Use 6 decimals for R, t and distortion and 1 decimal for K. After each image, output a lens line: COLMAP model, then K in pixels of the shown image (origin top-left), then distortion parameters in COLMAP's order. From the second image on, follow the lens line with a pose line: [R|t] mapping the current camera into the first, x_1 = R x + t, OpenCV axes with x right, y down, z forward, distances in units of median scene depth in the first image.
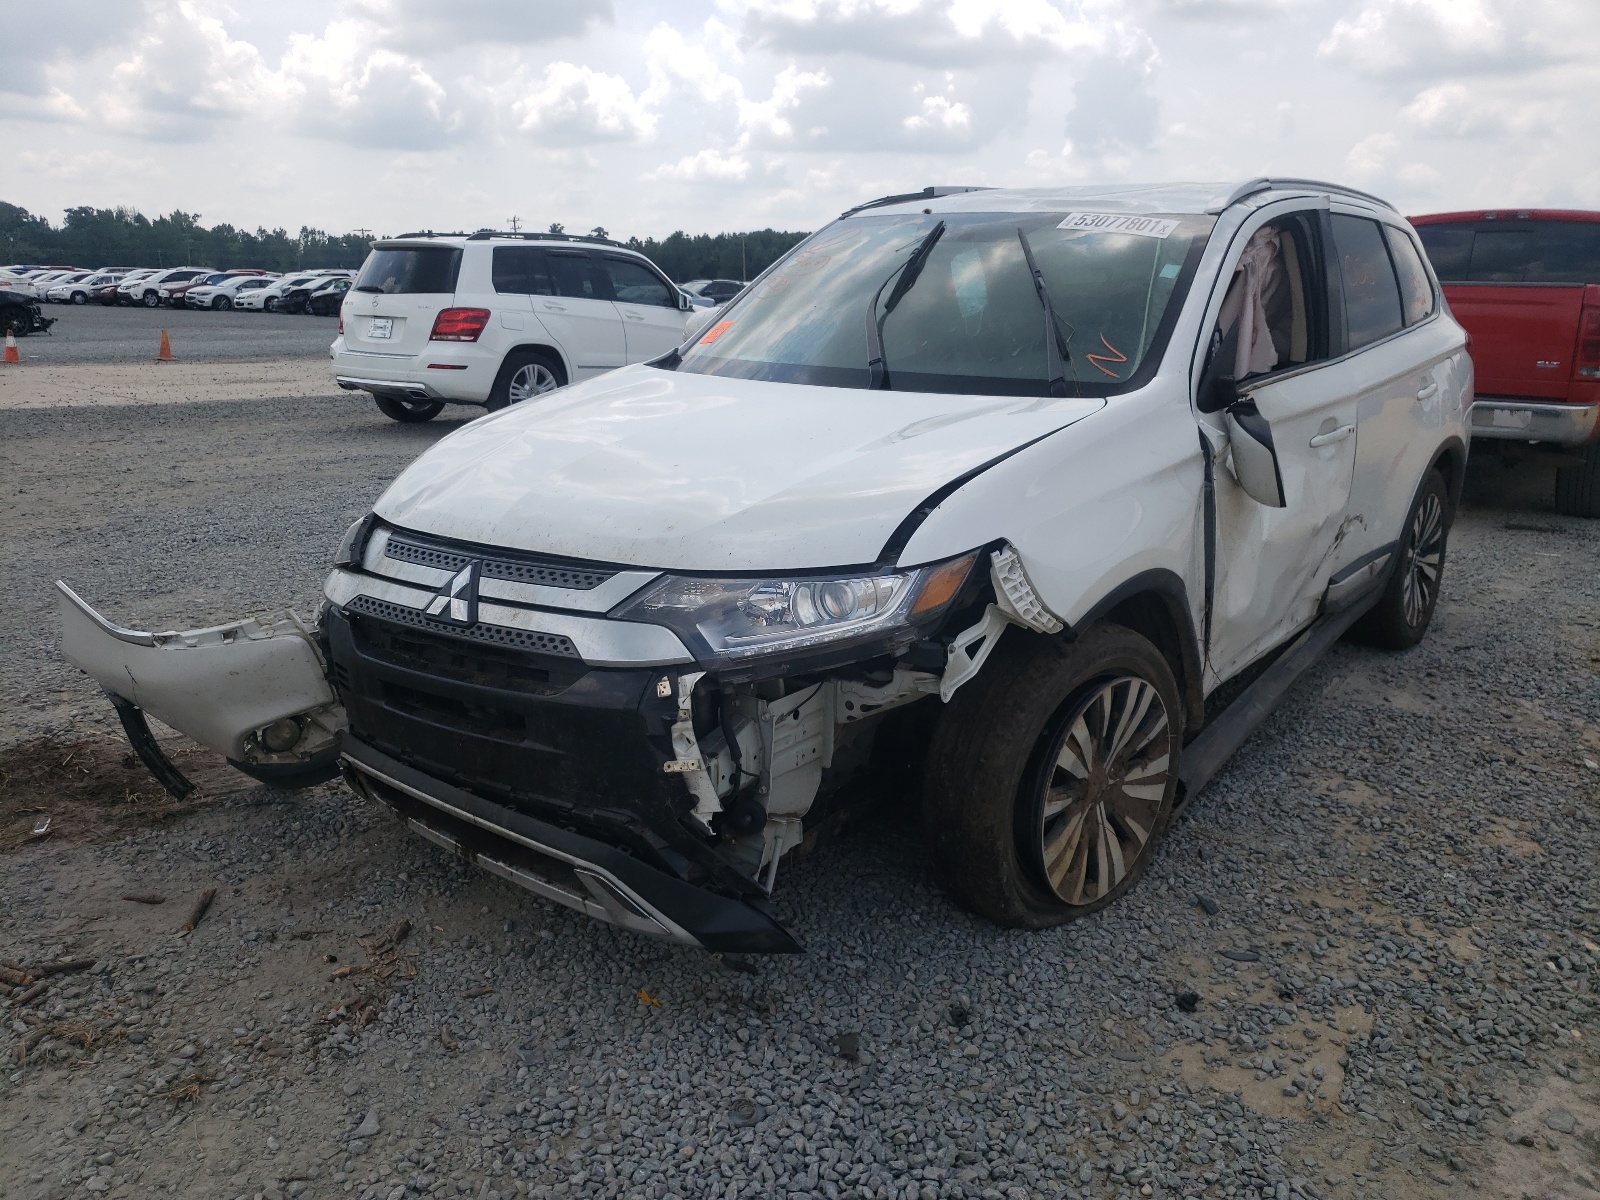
lens RADIAL K [[1255.9, 0, 800.5], [0, 1255.9, 591.3], [0, 0, 1]] dist [0.008081, 0.004411]
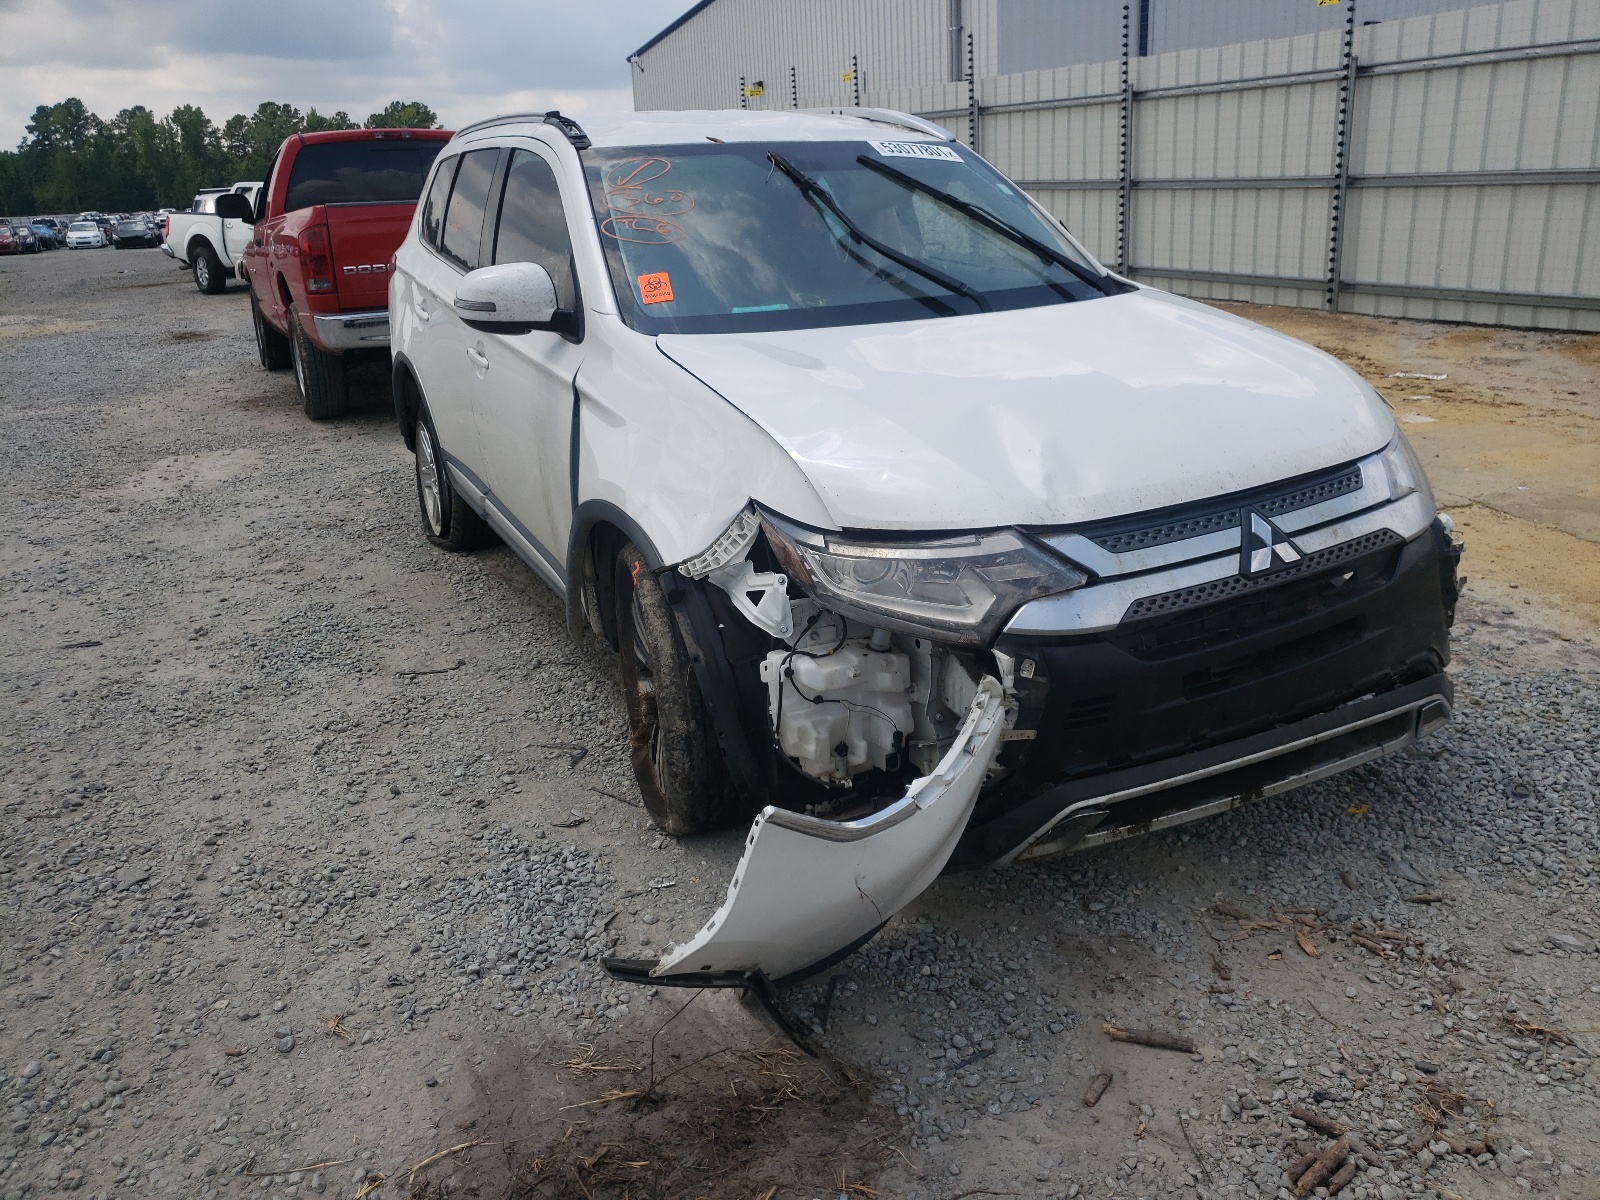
lens RADIAL K [[1241.6, 0, 800.0], [0, 1241.6, 600.0], [0, 0, 1]] dist [0.005995, -0.001316]
pose [[0.403941, -0.309253, 0.860926, -1.288127], [0.266439, 0.940094, 0.212680, -0.263779], [-0.875124, 0.143474, 0.462140, 0.870493]]
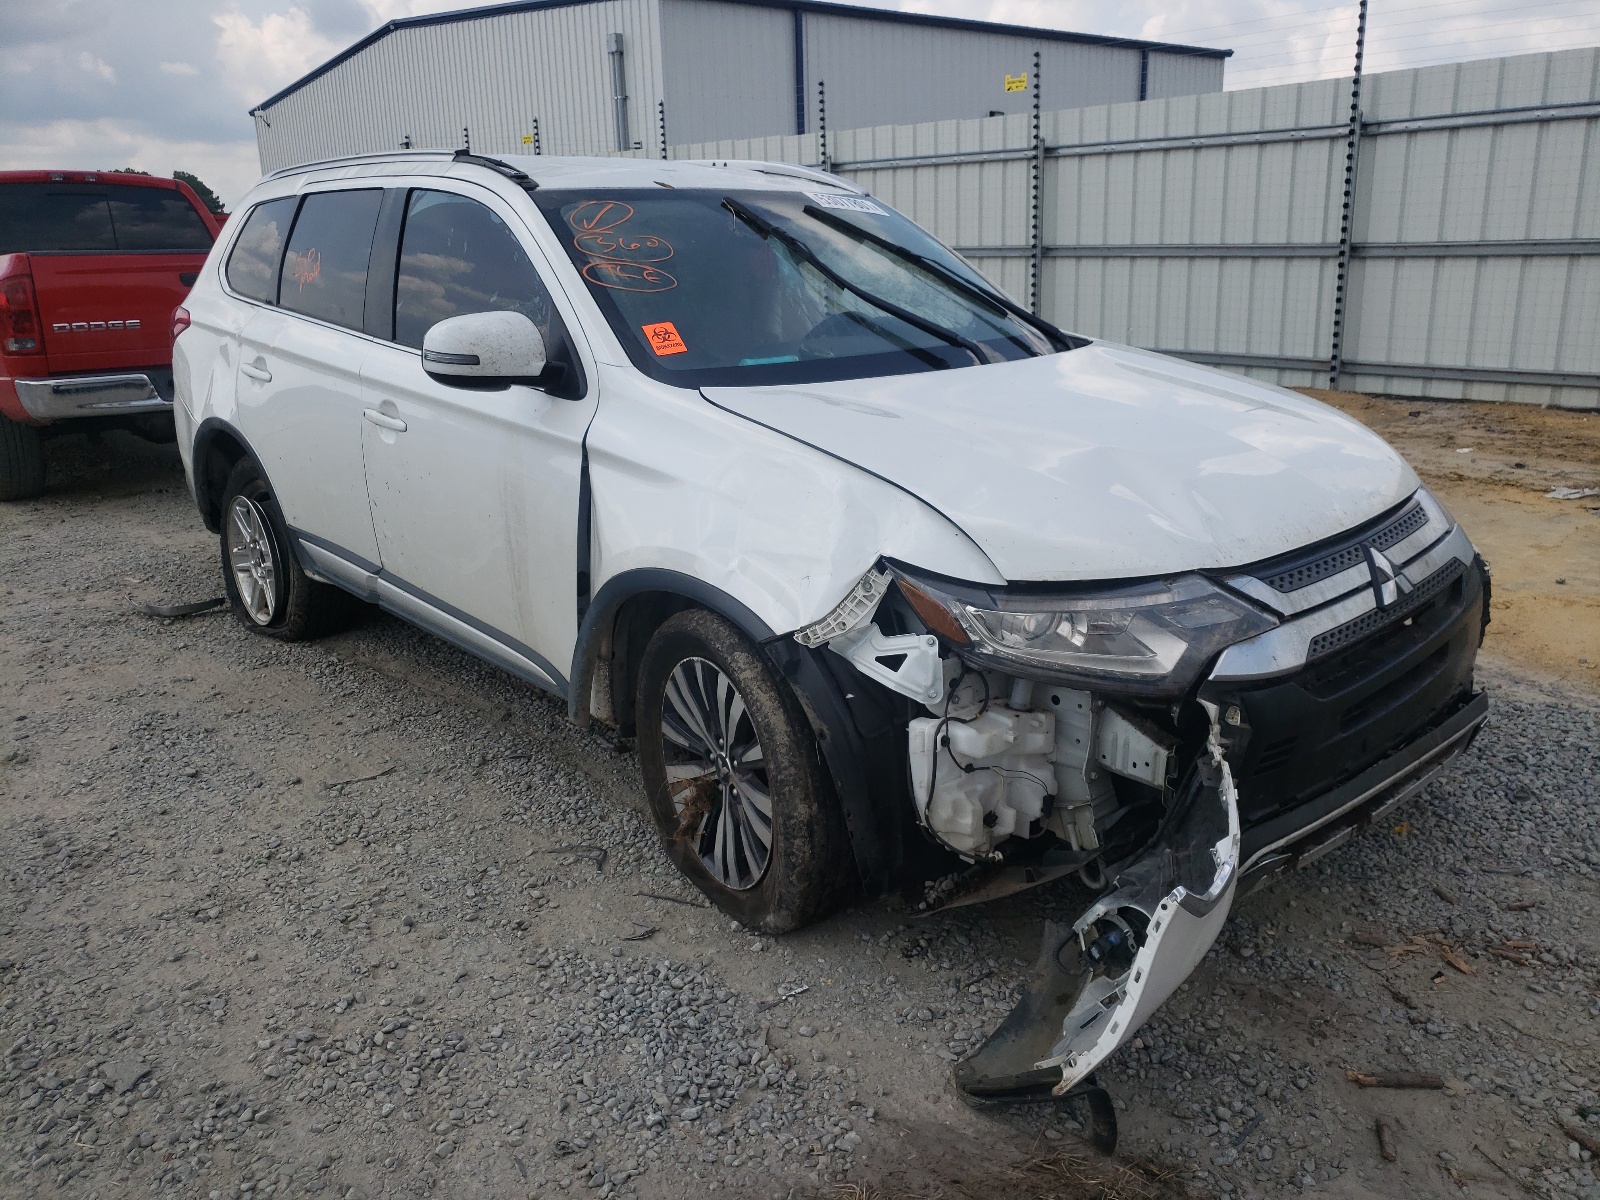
lens RADIAL K [[1255.9, 0, 800.5], [0, 1255.9, 591.3], [0, 0, 1]] dist [0.008081, 0.004411]
pose [[0.147226, -0.273235, 0.950614, -1.331627], [0.266249, 0.936560, 0.227961, -0.350476], [-0.952594, 0.219538, 0.210634, 1.243565]]
